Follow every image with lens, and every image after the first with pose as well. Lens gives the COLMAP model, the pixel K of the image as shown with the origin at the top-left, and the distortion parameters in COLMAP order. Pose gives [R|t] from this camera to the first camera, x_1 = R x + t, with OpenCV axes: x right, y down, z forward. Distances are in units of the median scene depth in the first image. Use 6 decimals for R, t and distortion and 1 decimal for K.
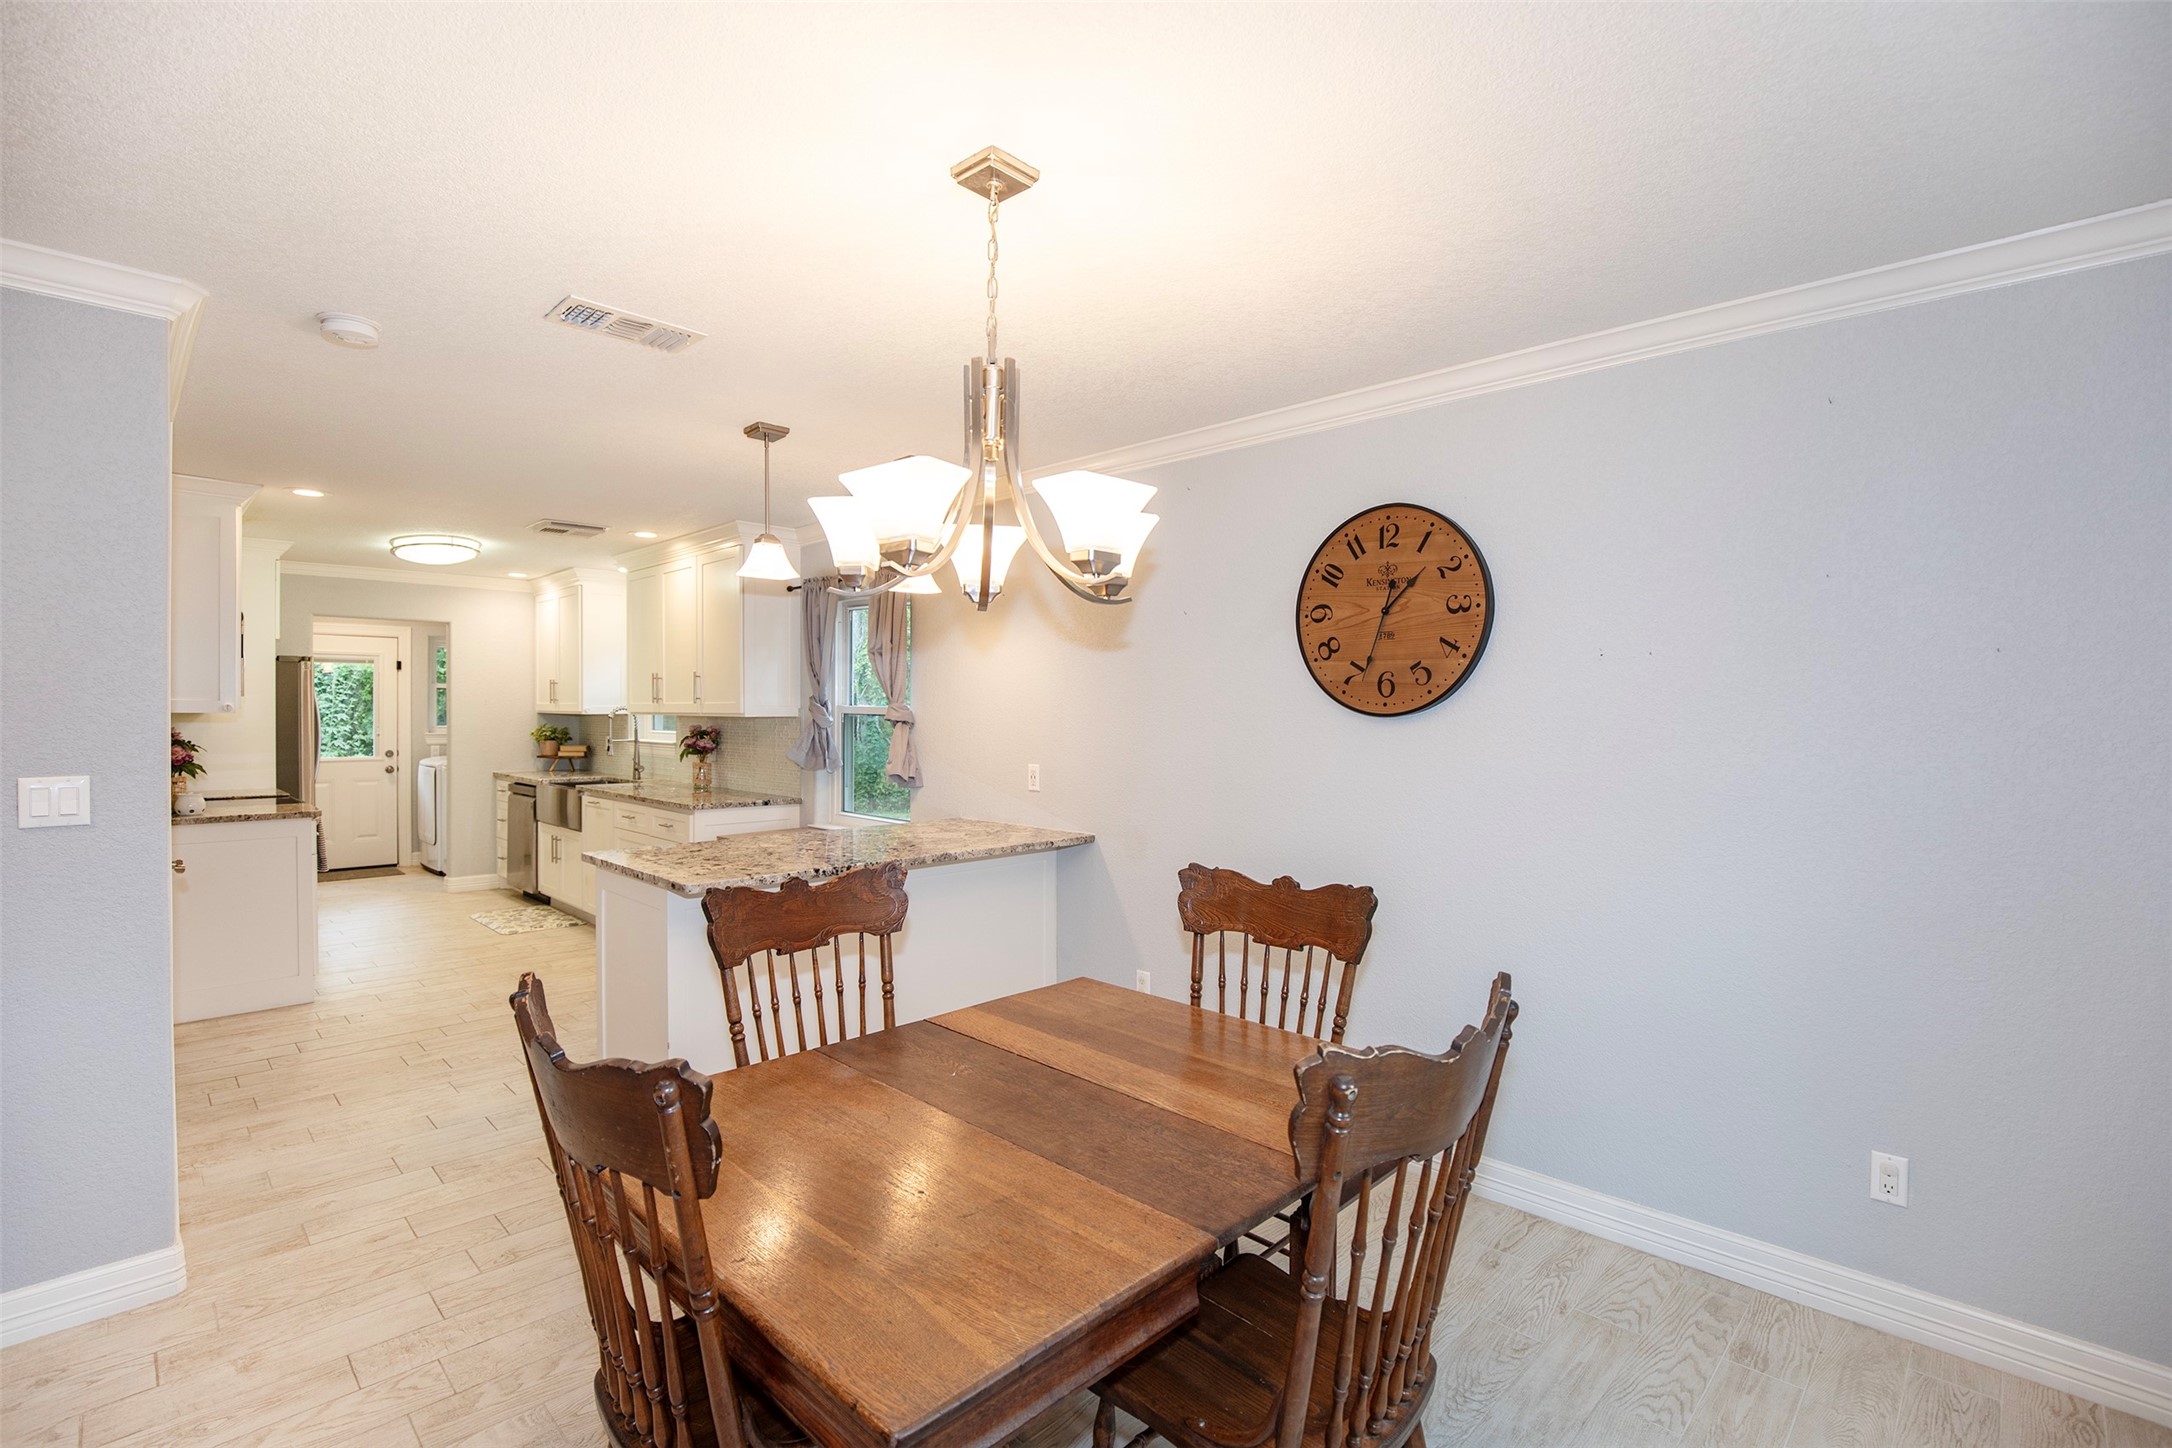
lens RADIAL K [[1028.1, 0, 1094.0], [0, 1028.1, 701.6], [0, 0, 1]] dist [0.001415, 0.000580]
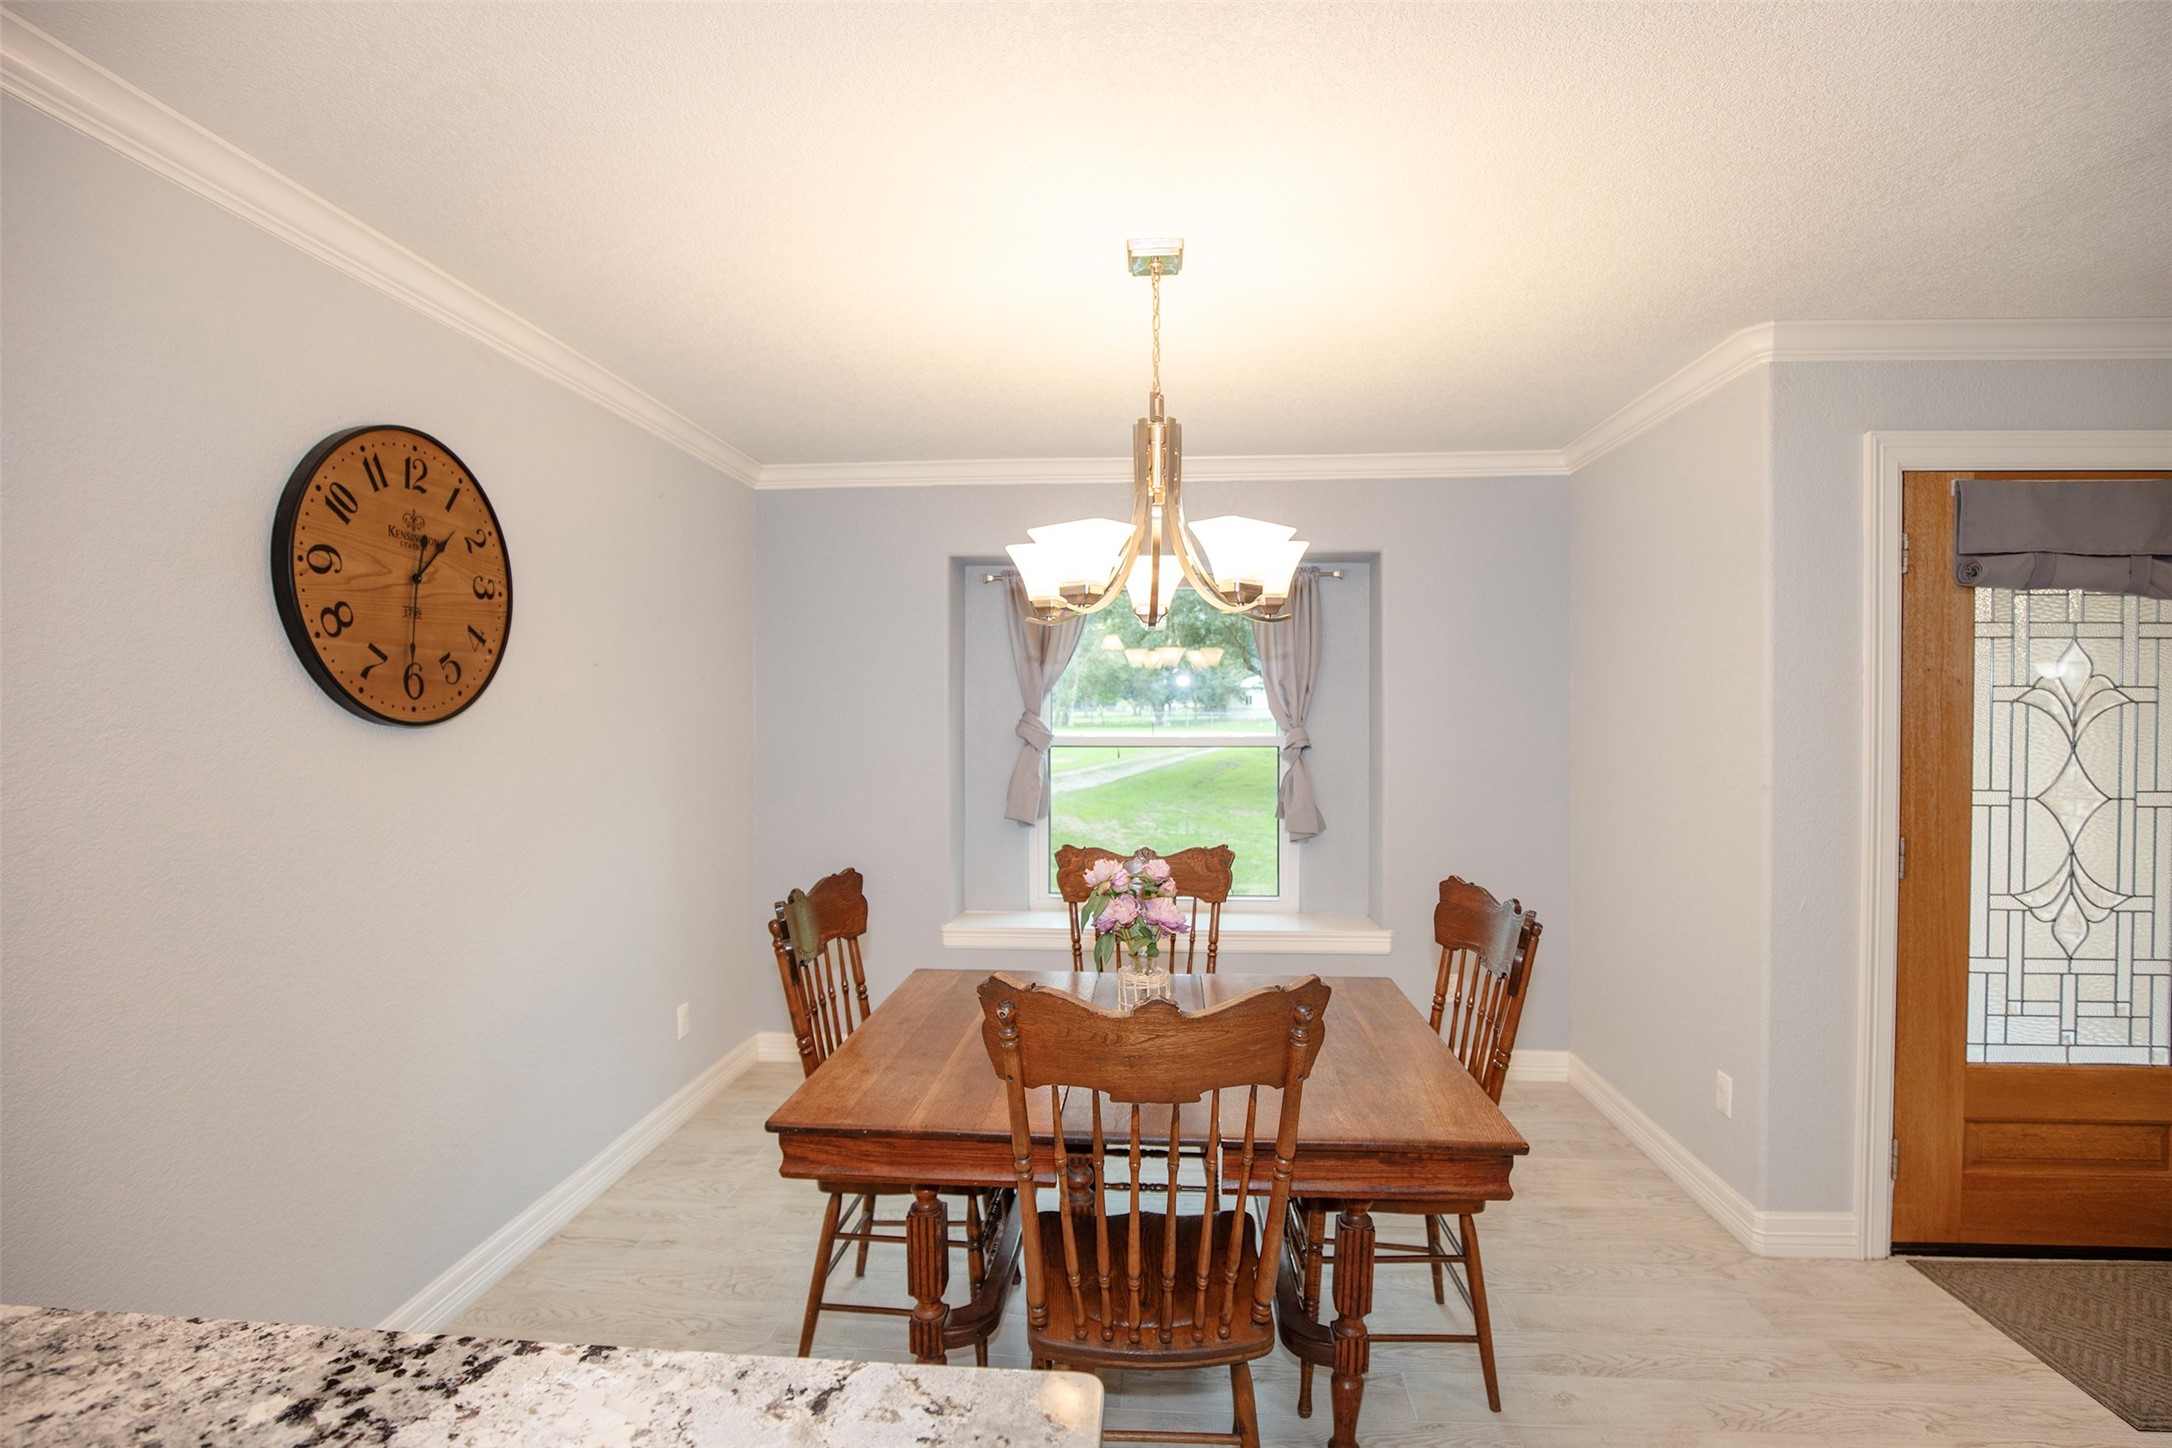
lens RADIAL K [[1028.1, 0, 1094.0], [0, 1028.1, 701.6], [0, 0, 1]] dist [0.001415, 0.000580]
pose [[-0.644686, 0.007284, 0.764413, -0.575933], [-0.001337, 0.999942, -0.010655, 0.004743], [-0.764447, -0.007891, -0.644639, 1.115493]]
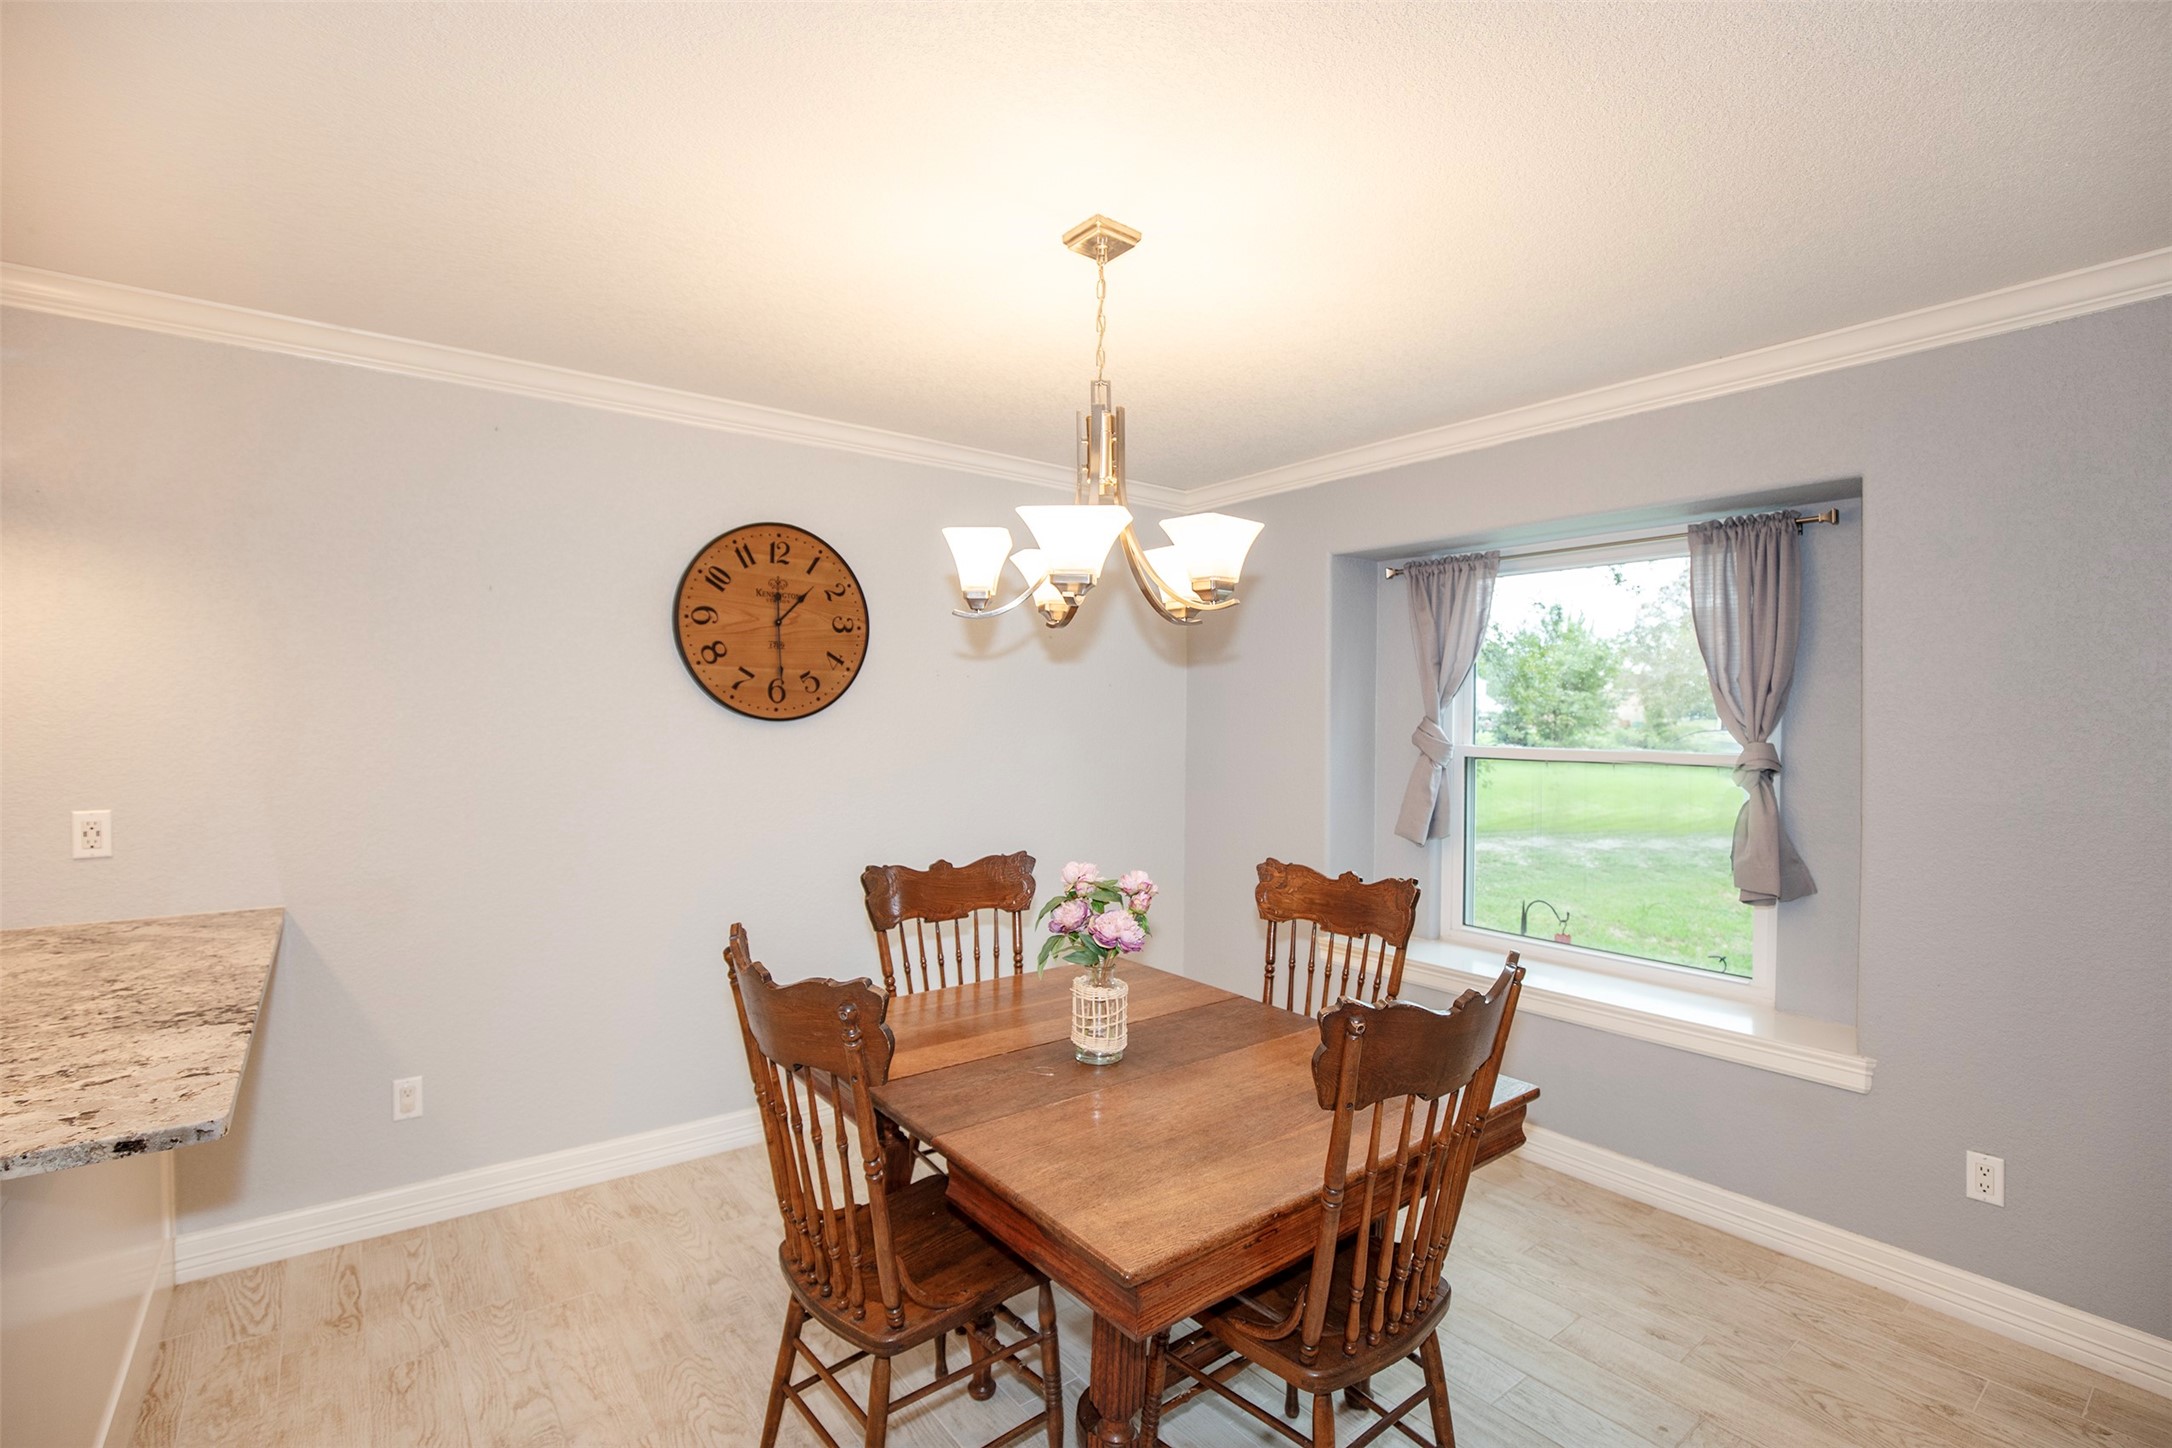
lens RADIAL K [[1033.6, 0, 1086.0], [0, 1033.6, 724.0], [0, 0, 1]] dist [0.000698, 0.000122]
pose [[0.142659, -0.008704, 0.989734, -0.749353], [-0.012581, 0.999865, 0.010606, 0.002585], [-0.989692, -0.013965, 0.142530, 0.533711]]
